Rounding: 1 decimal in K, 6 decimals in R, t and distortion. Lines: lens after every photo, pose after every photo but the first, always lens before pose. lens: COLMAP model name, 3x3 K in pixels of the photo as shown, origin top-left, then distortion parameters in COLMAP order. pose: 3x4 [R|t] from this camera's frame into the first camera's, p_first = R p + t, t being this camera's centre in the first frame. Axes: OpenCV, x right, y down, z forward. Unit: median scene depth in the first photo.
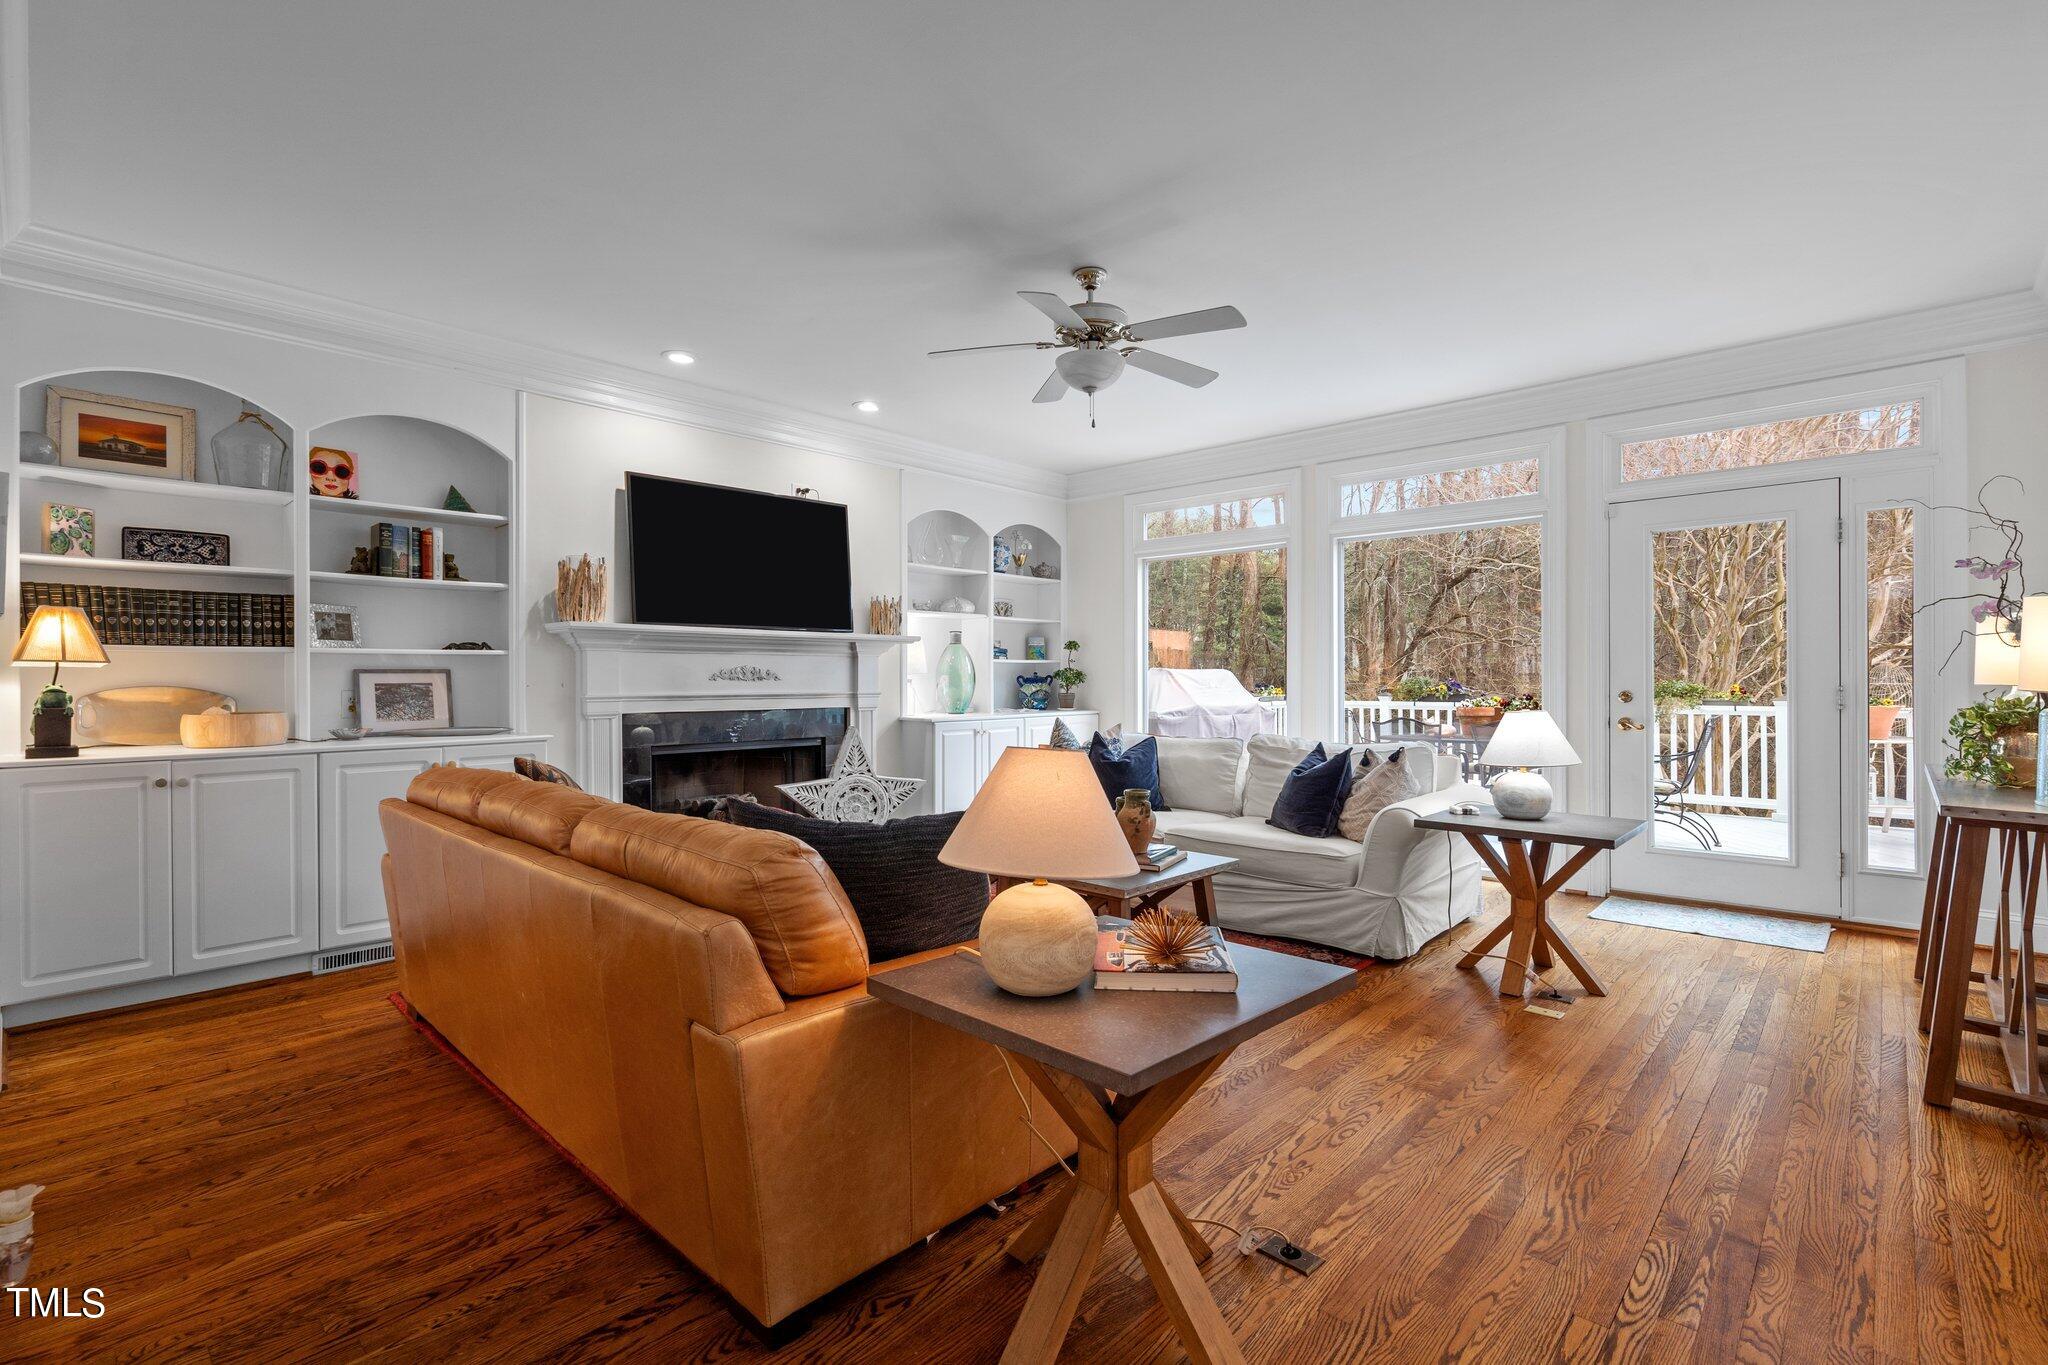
lens RADIAL K [[929.8, 0, 1028.3], [0, 929.8, 687.9], [0, 0, 1]] dist [-0.002580, 0.001607]
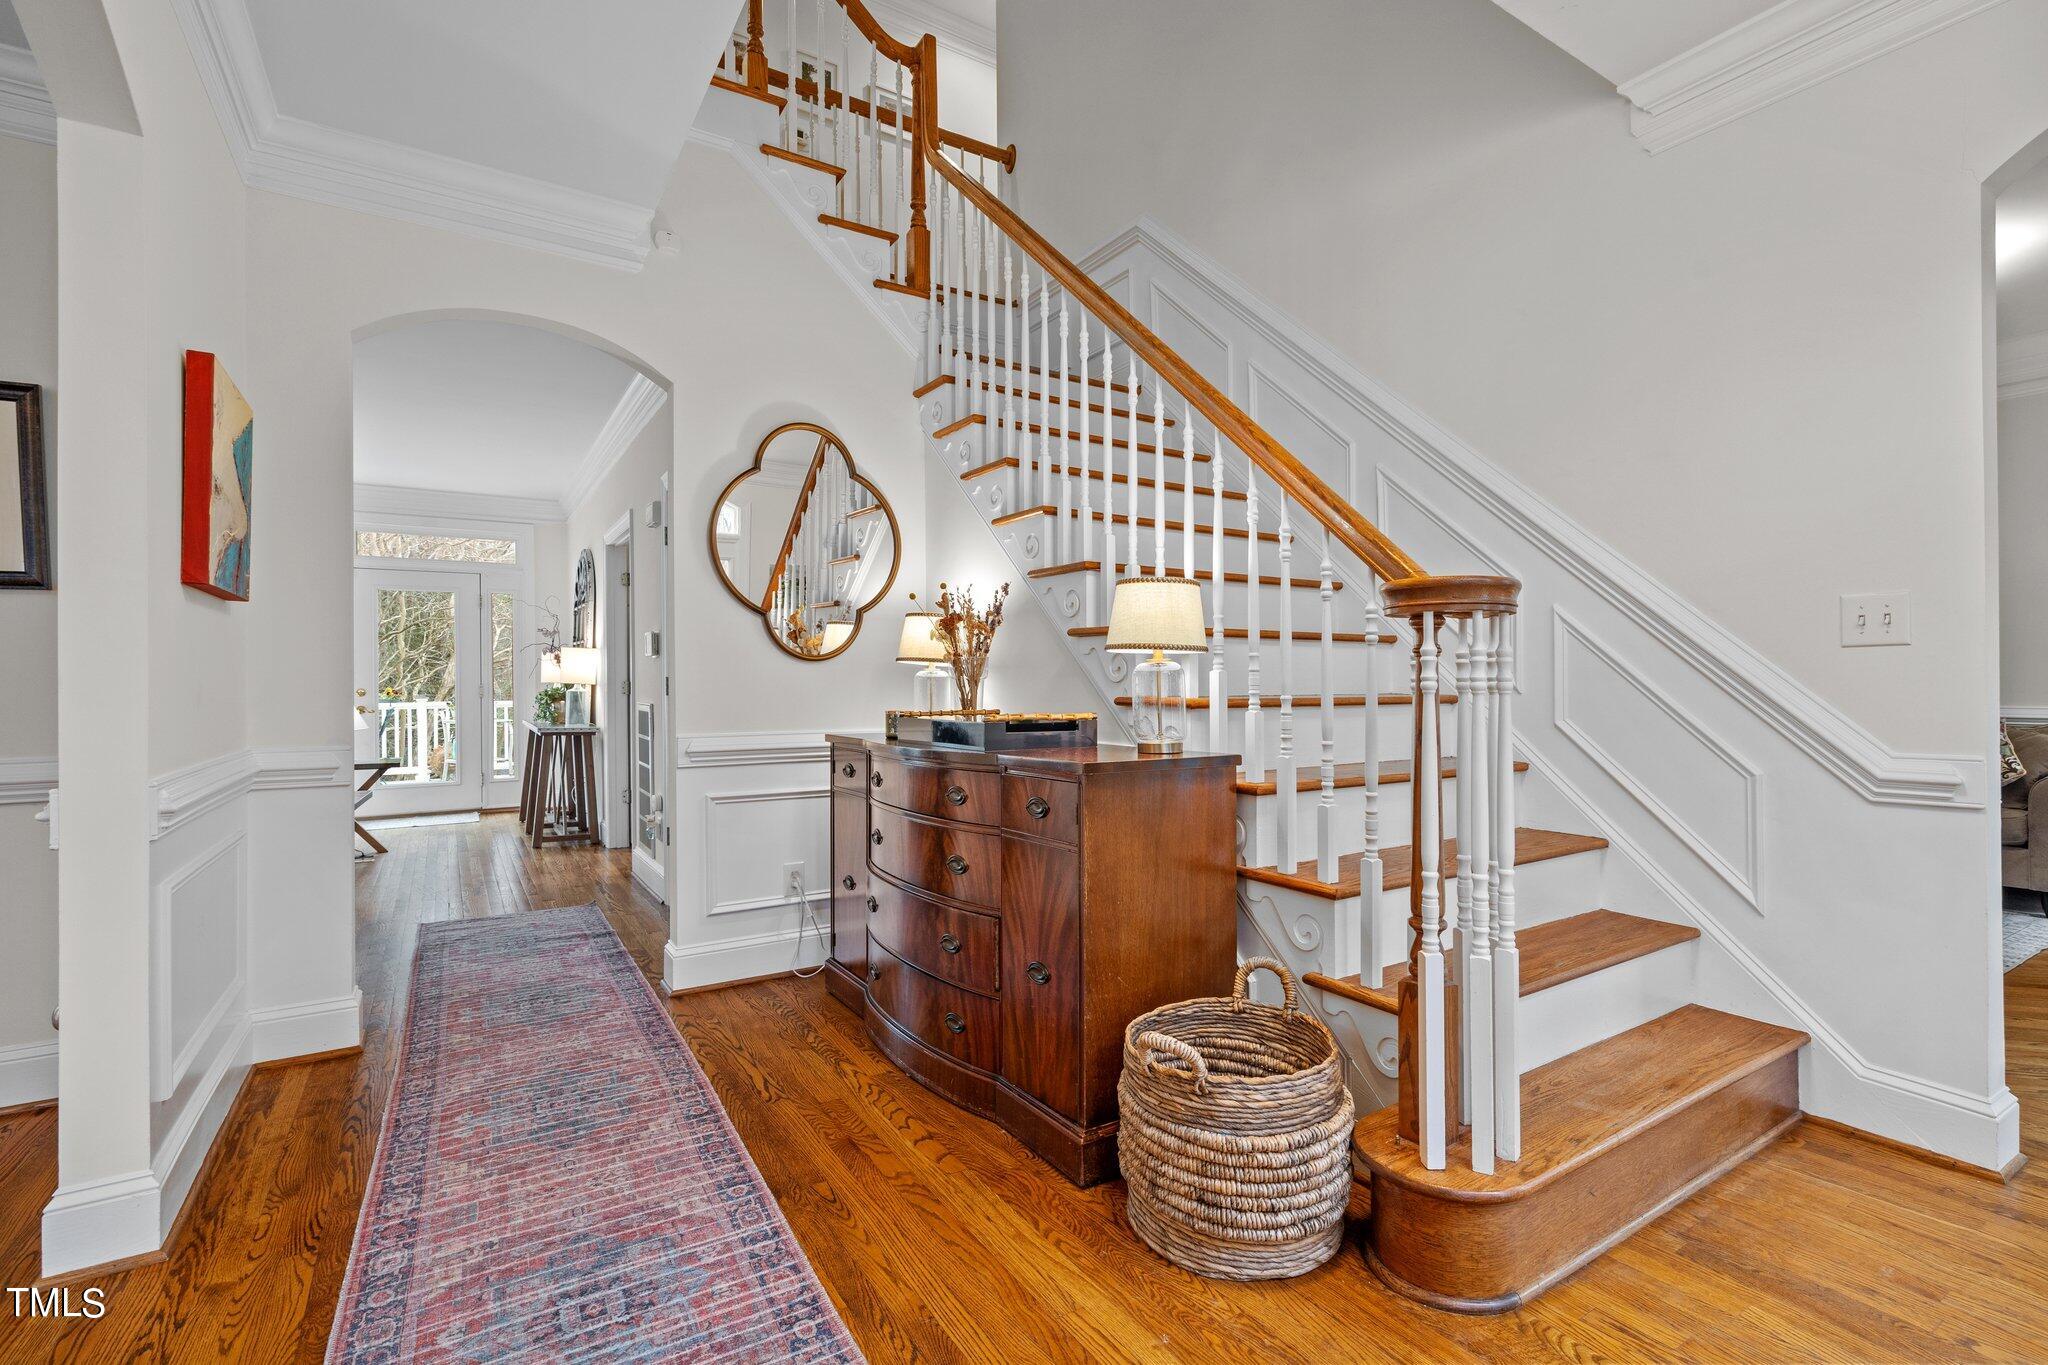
lens RADIAL K [[929.8, 0, 1031.9], [0, 929.8, 686.7], [0, 0, 1]] dist [-0.002580, 0.001607]
pose [[0.263139, 0.001793, 0.964756, -0.695730], [0.006054, 0.999976, -0.003510, 0.018300], [-0.964739, 0.006764, 0.263122, -0.609809]]
